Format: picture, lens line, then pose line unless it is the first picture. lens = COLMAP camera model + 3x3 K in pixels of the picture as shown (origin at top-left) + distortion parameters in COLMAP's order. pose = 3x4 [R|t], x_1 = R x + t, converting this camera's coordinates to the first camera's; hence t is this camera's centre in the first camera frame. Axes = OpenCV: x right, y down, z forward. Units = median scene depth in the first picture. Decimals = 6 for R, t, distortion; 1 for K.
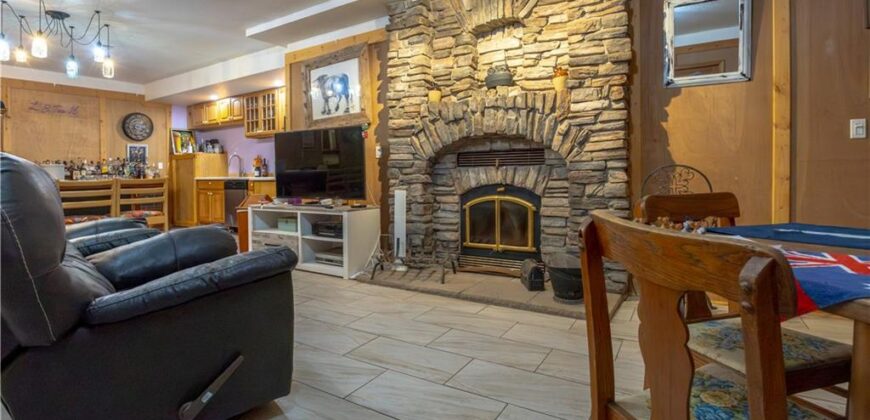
lens RADIAL K [[416.2, 0, 435.0], [0, 416.2, 188.3], [0, 0, 1]] dist [-0.001062, -0.000059]
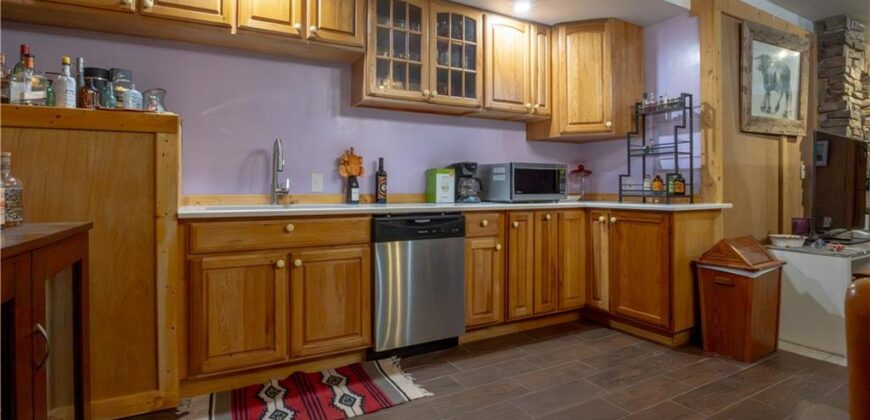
lens RADIAL K [[416.2, 0, 435.0], [0, 416.2, 188.3], [0, 0, 1]] dist [-0.001062, -0.000059]
pose [[0.486221, 0.013015, 0.873739, -1.132081], [0.023080, 0.999349, -0.027729, -0.043581], [-0.873531, 0.033649, 0.485605, 1.144057]]
